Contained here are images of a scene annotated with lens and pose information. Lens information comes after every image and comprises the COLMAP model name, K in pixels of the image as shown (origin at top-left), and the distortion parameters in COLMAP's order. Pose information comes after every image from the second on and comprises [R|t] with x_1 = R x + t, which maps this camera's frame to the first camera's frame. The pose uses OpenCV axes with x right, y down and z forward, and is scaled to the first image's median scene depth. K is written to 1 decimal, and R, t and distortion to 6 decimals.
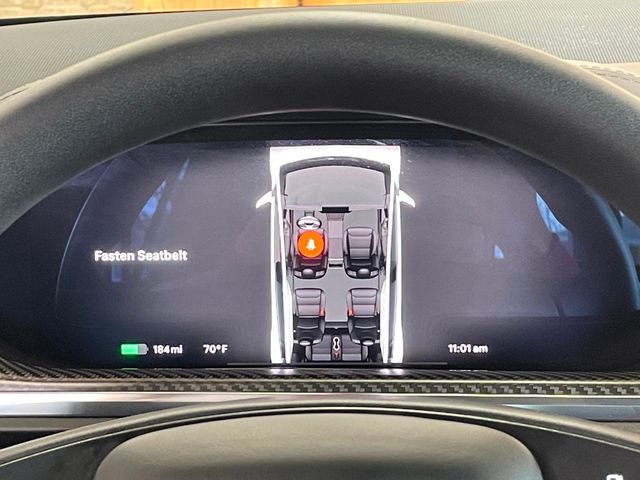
lens RADIAL K [[1453.7, 0, 320.0], [0, 1453.7, 240.0], [0, 0, 1]] dist [-0.029241, 0.016998]
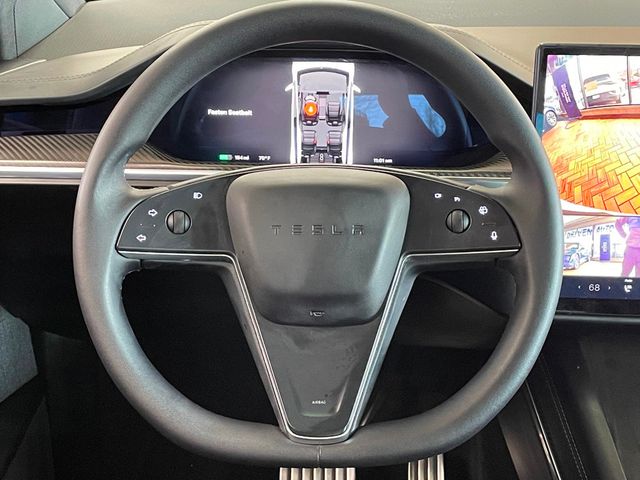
lens RADIAL K [[974.6, 0, 320.0], [0, 974.6, 240.0], [0, 0, 1]] dist [0.056321, -0.050983]
pose [[0.999214, 0.023987, 0.031552, -0.033212], [-0.026843, 0.995260, 0.093477, 0.059581], [-0.029160, -0.094250, 0.995121, -0.437312]]
